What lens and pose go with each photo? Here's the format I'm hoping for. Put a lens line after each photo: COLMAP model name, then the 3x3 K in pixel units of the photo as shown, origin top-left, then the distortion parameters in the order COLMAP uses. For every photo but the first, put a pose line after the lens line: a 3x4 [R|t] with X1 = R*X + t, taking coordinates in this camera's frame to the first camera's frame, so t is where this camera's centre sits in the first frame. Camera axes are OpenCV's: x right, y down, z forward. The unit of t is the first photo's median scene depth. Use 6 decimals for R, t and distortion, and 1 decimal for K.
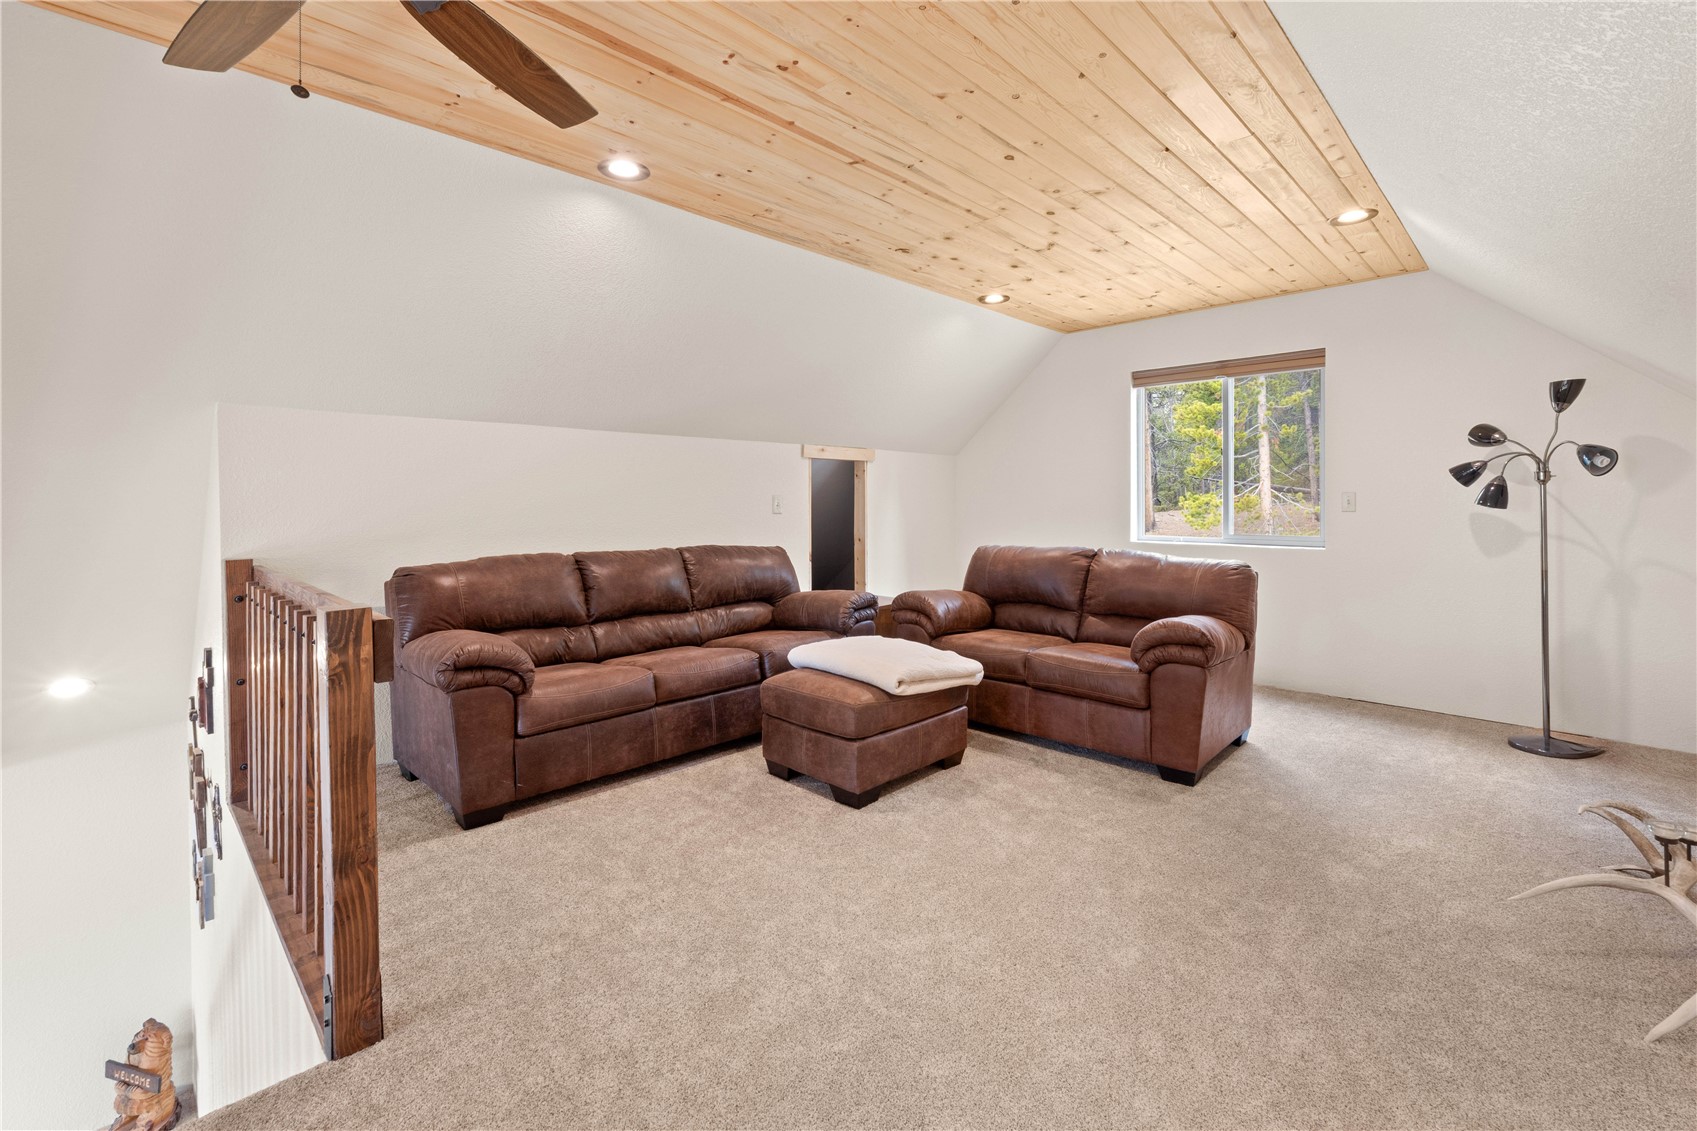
lens RADIAL K [[737.8, 0, 852.2], [0, 737.8, 504.4], [0, 0, 1]] dist [-0.005495, -0.000328]
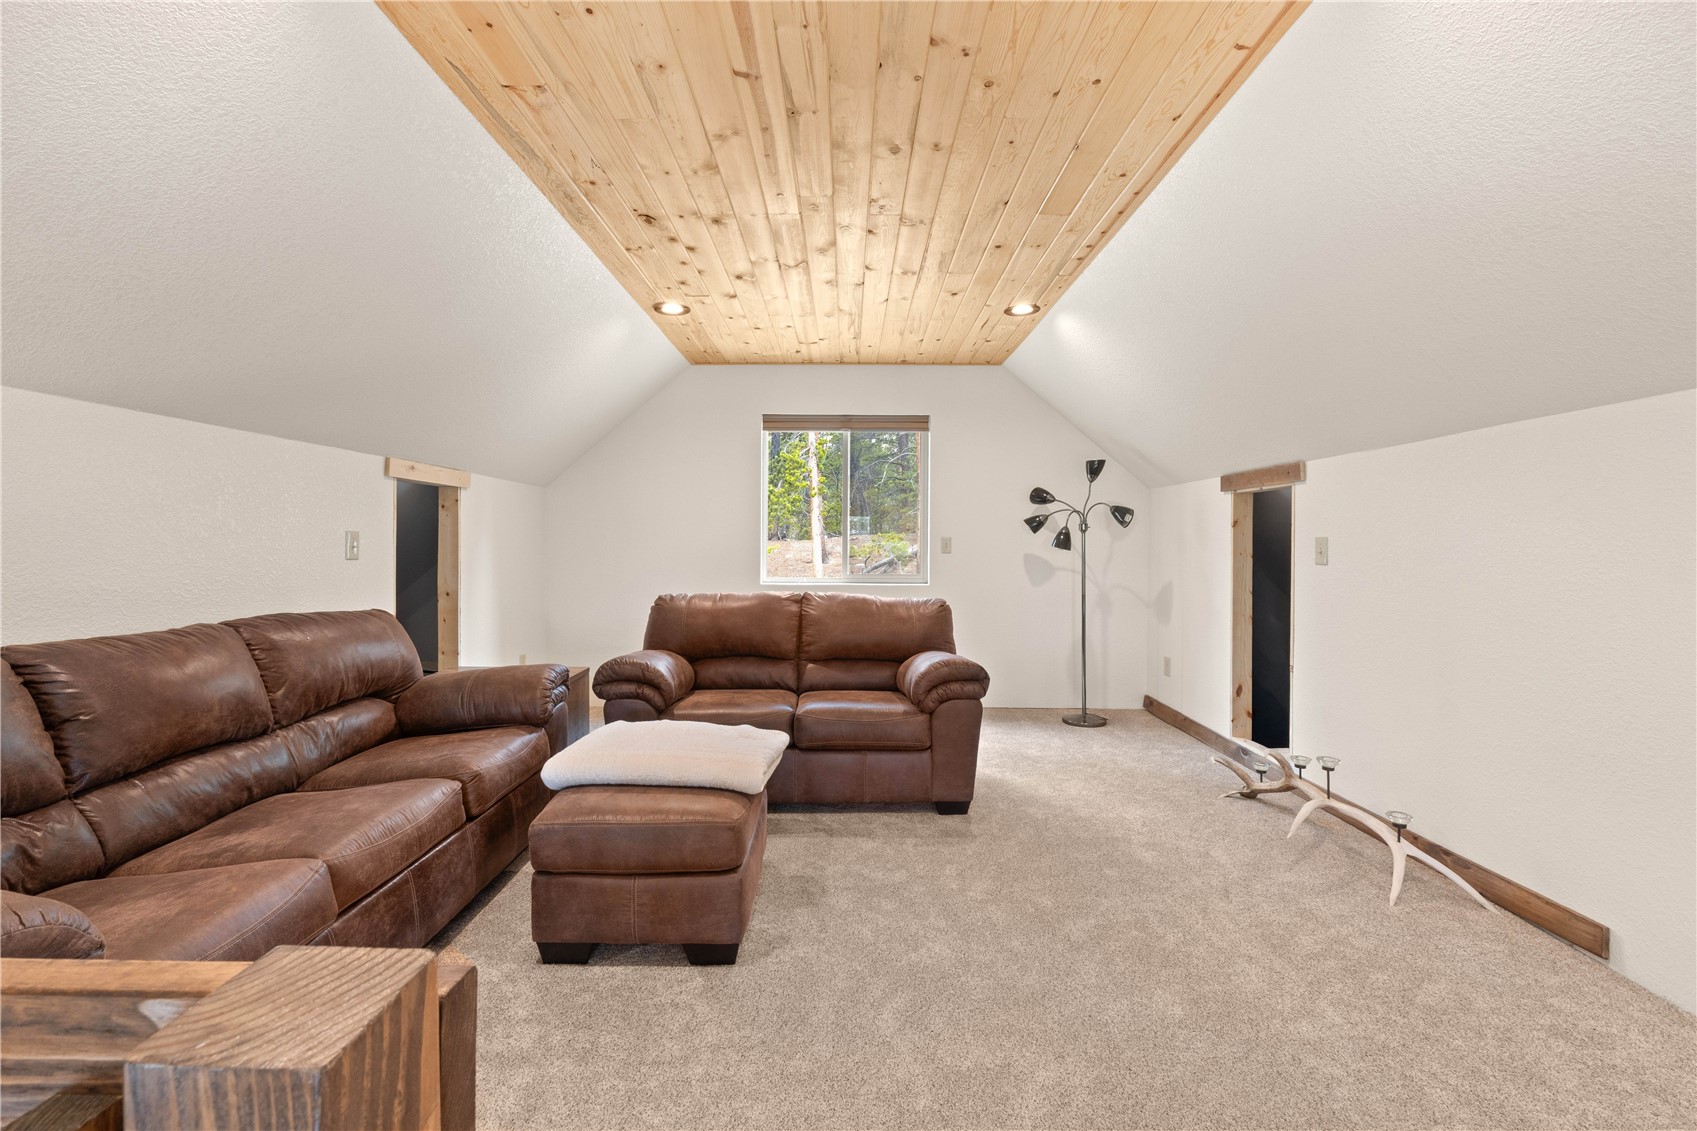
lens RADIAL K [[718.3, 0, 844.9], [0, 718.3, 546.3], [0, 0, 1]] dist [-0.006648, -0.000342]
pose [[0.711025, 0.003177, 0.703160, -0.309243], [-0.002215, 0.999995, -0.002277, 0.001910], [-0.703164, 0.000061, 0.711028, 0.314183]]
